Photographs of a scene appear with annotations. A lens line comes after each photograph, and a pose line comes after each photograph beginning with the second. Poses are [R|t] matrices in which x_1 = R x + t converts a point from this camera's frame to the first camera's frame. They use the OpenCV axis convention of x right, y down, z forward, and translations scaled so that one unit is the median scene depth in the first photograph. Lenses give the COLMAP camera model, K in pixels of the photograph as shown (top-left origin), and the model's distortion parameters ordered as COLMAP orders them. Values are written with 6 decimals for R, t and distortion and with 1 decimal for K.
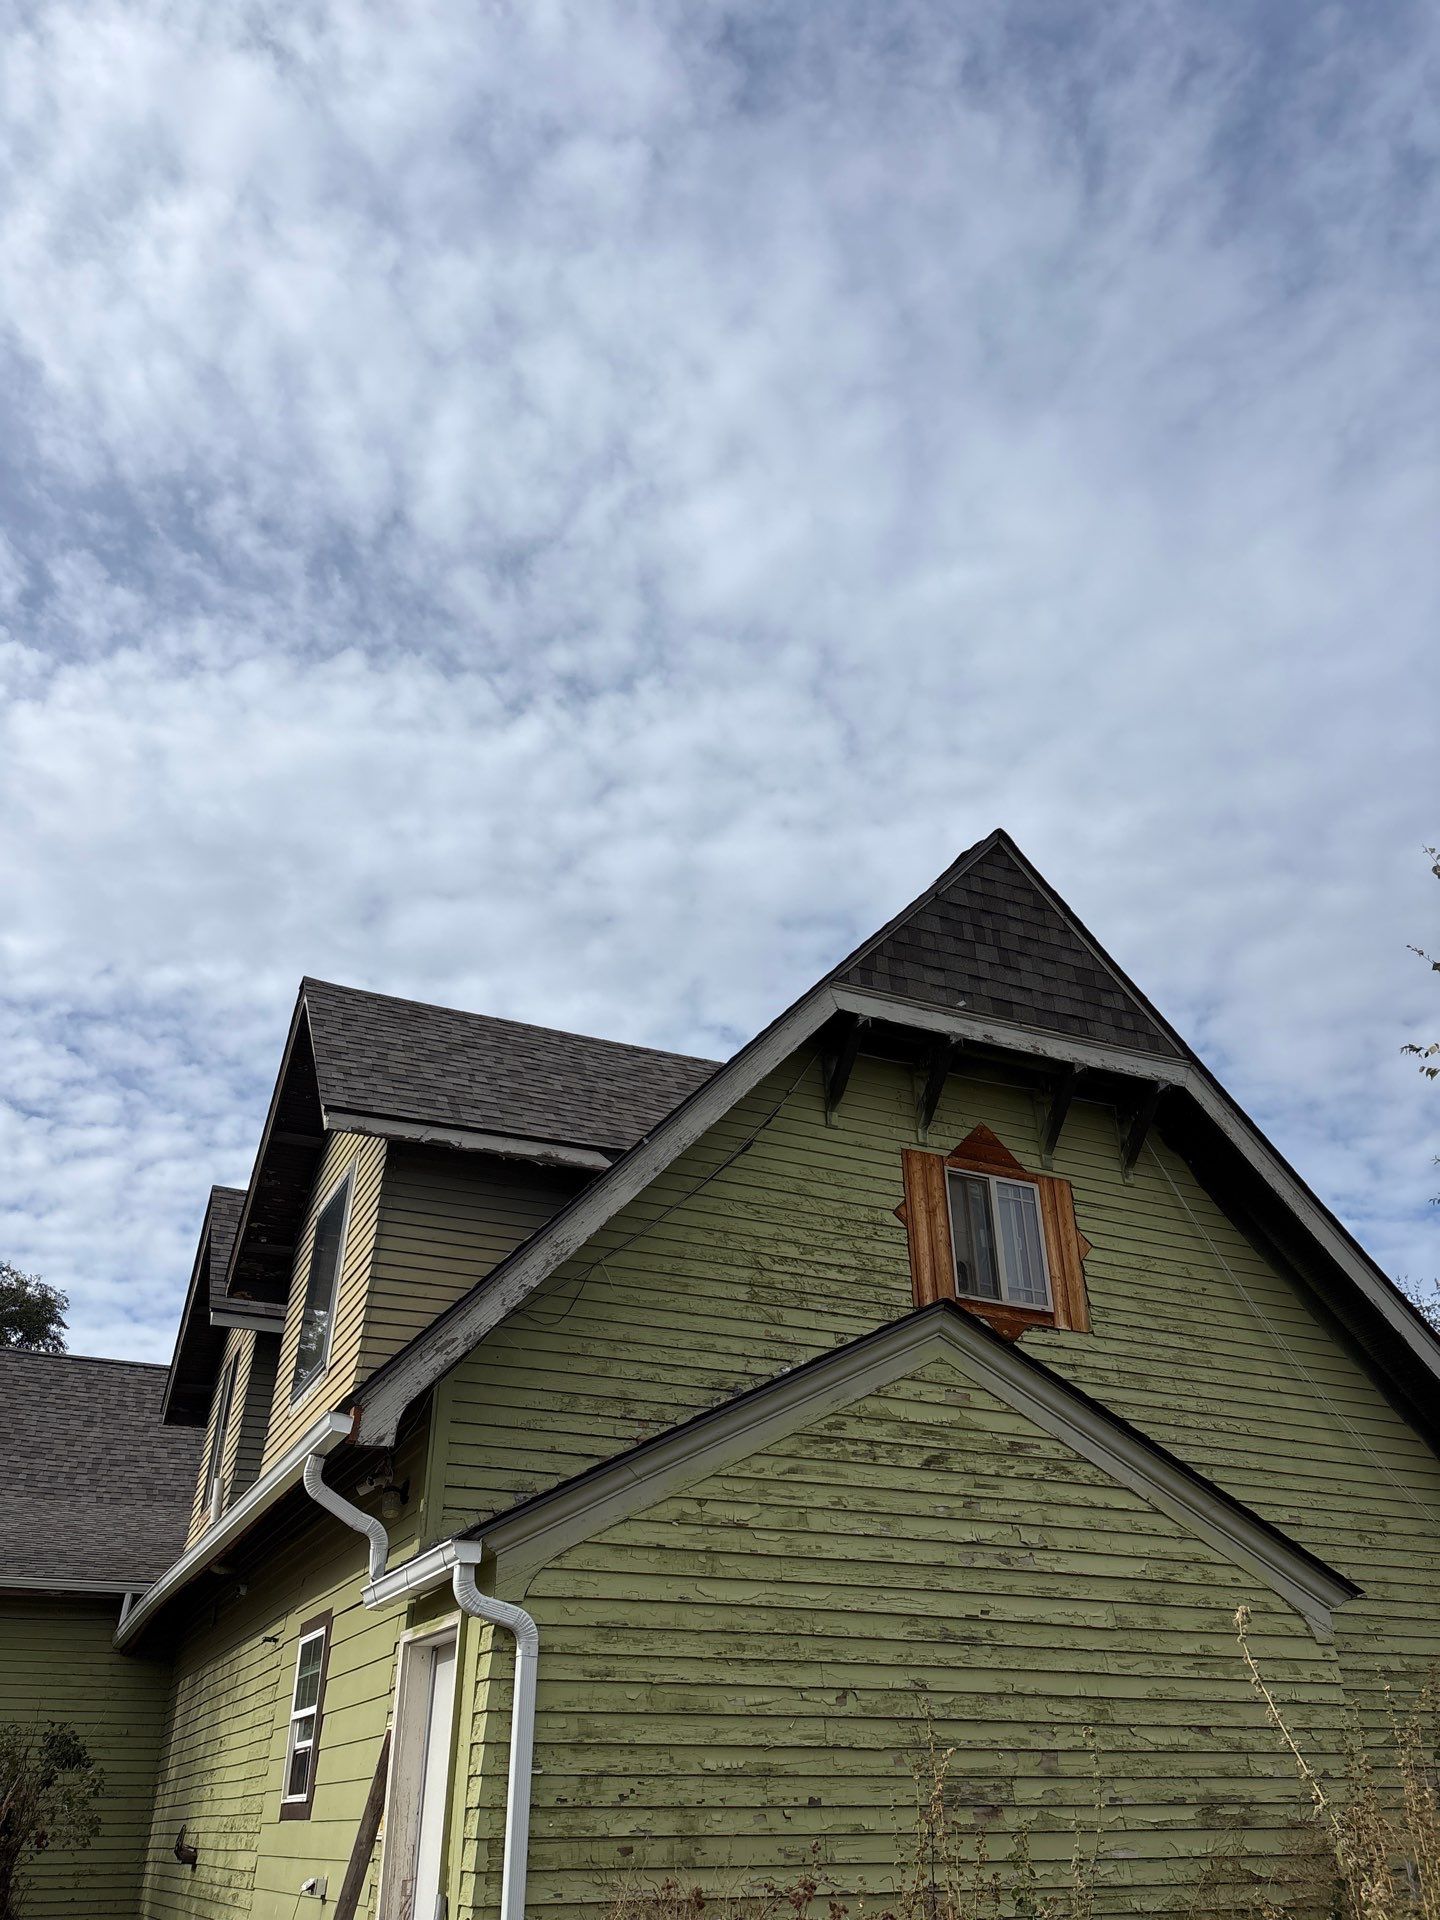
lens RADIAL K [[1429.4, 0, 710.8], [0, 1429.4, 957.2], [0, 0, 1]] dist [0.039482, -0.047229]
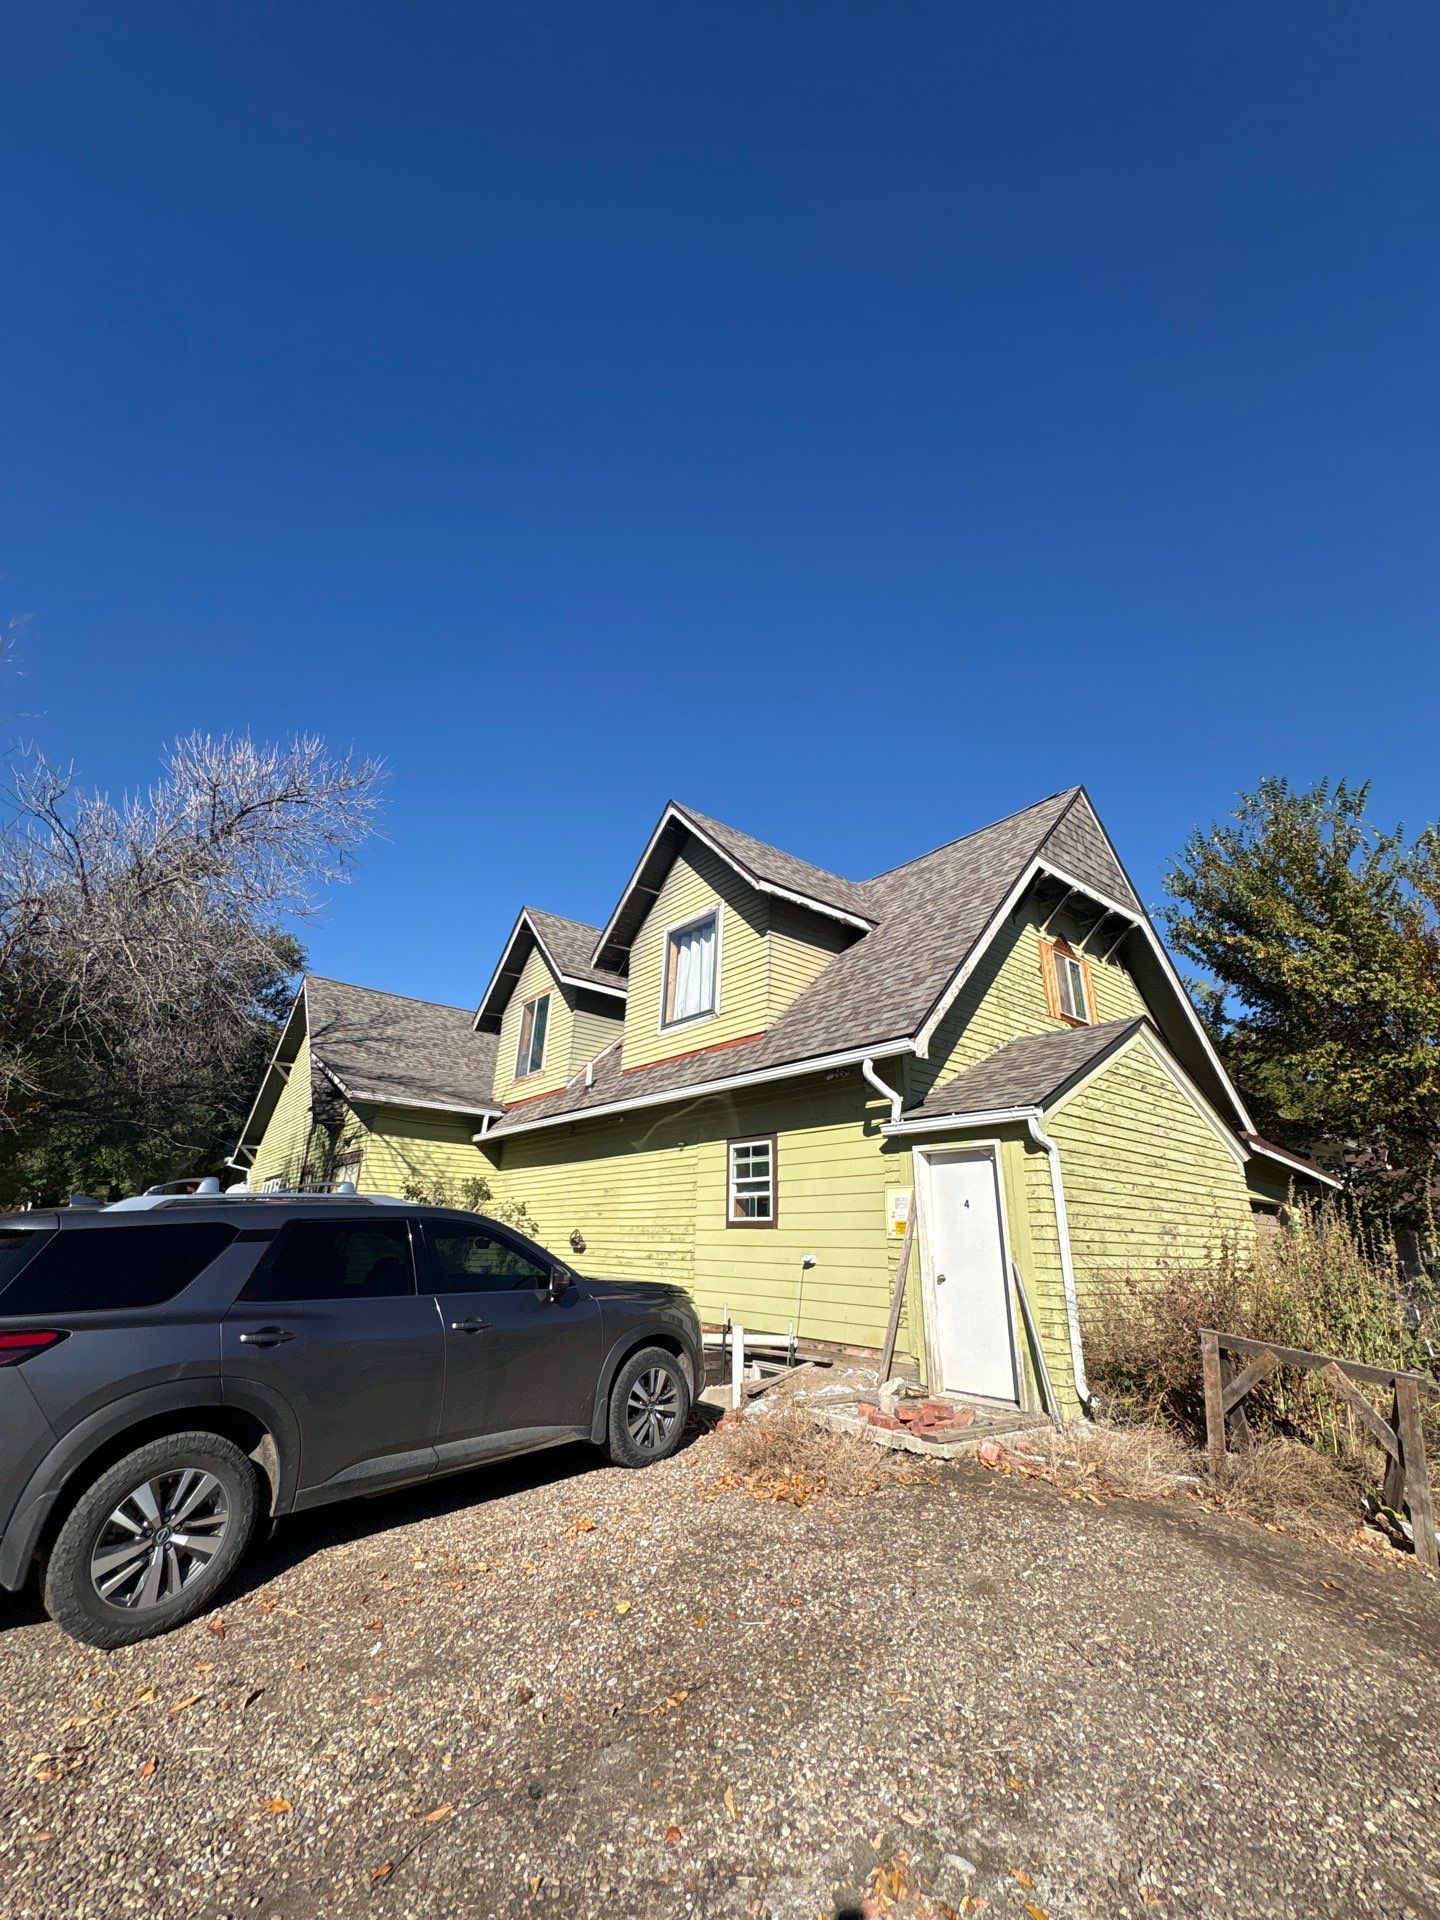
lens RADIAL K [[760.1, 0, 724.2], [0, 760.1, 959.9], [0, 0, 1]] dist [-0.002003, 0.000593]
pose [[0.968657, 0.118490, 0.218319, -0.532325], [-0.155779, 0.974358, 0.162355, 0.057995], [-0.193483, -0.191276, 0.962277, 0.050477]]
